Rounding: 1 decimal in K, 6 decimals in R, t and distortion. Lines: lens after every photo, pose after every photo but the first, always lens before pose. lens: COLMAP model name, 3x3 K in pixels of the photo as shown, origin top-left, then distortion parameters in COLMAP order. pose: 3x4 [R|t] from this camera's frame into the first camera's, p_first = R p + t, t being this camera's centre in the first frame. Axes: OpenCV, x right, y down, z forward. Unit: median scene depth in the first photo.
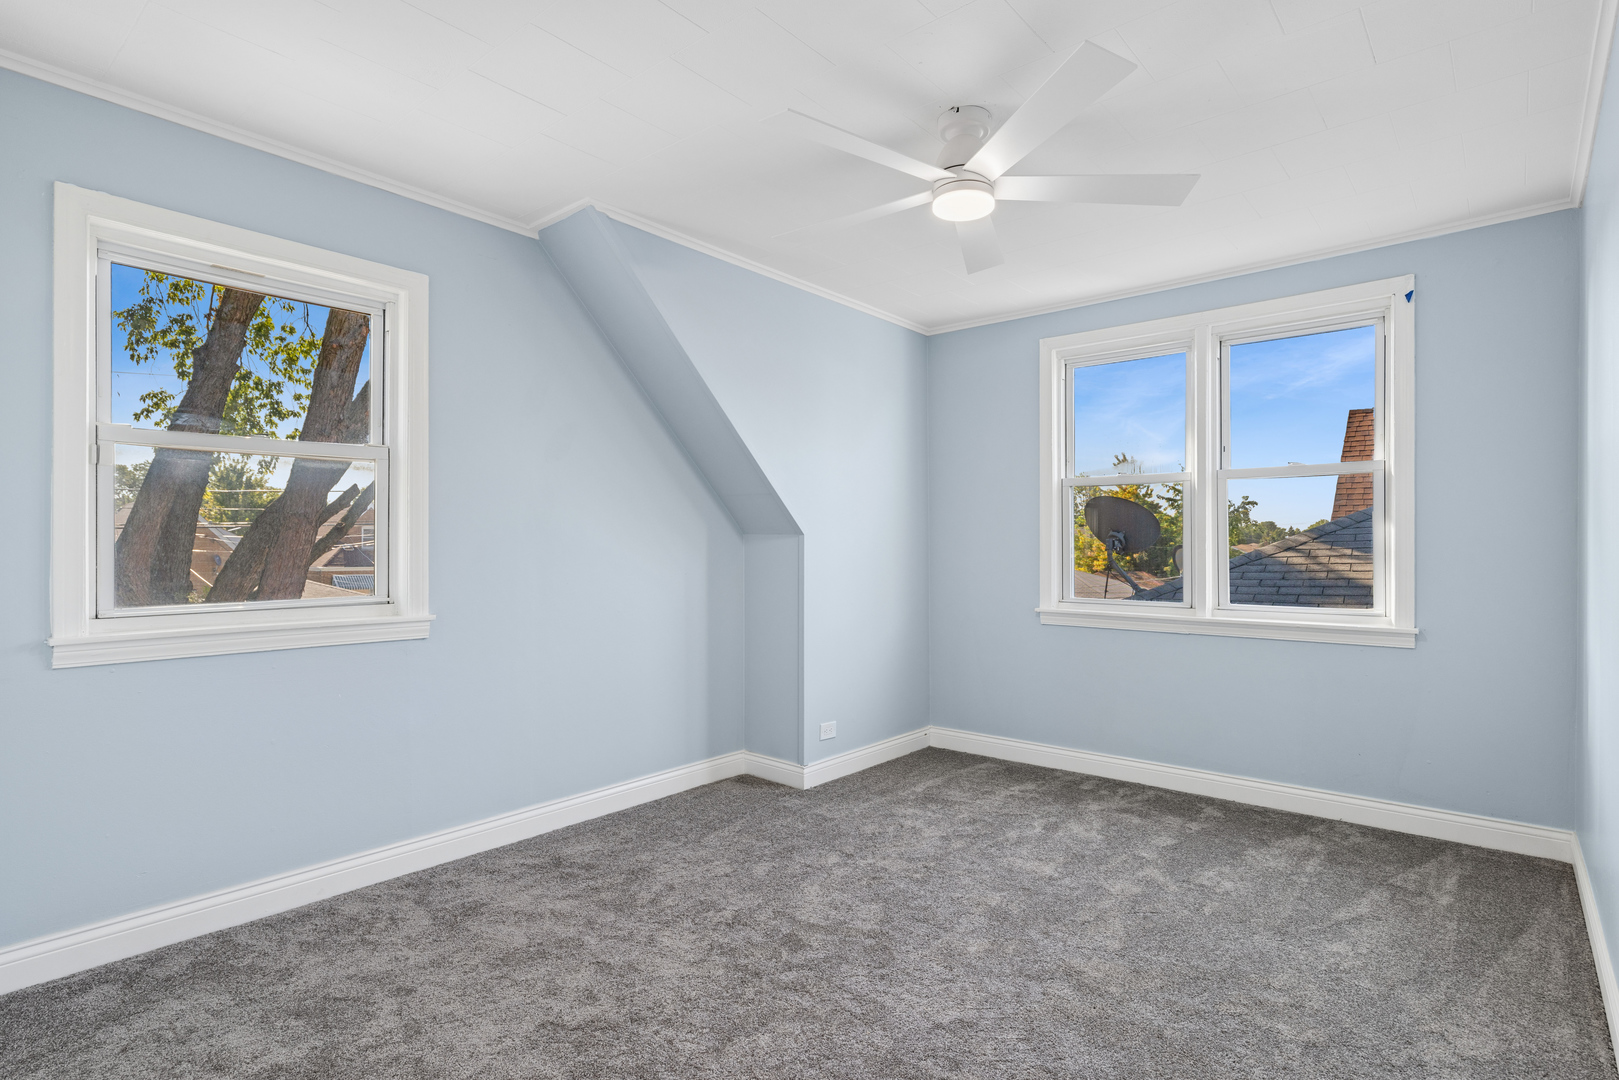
lens RADIAL K [[805.3, 0, 812.1], [0, 805.3, 541.8], [0, 0, 1]] dist [-0.007986, 0.000284]
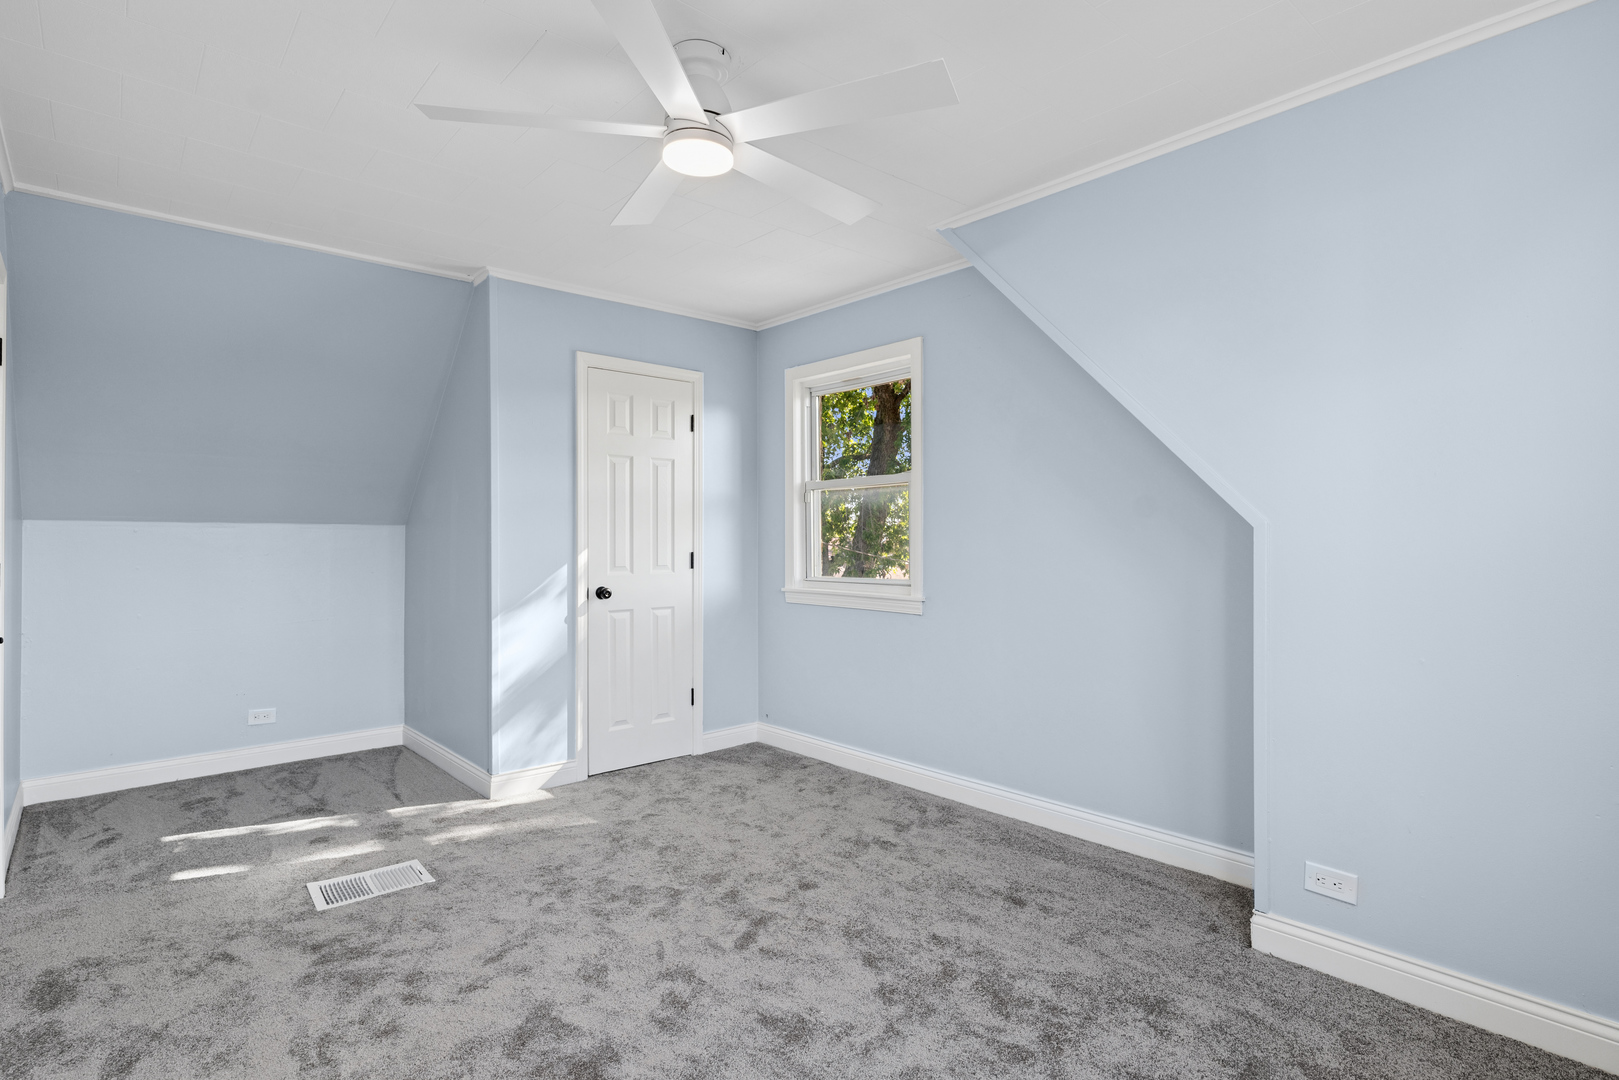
lens RADIAL K [[805.3, 0, 812.1], [0, 805.3, 541.8], [0, 0, 1]] dist [-0.007986, 0.000284]
pose [[-0.136019, -0.001452, -0.990705, 0.844517], [0.004247, 0.999989, -0.002049, 0.003237], [0.990697, -0.004486, -0.136011, 1.005775]]
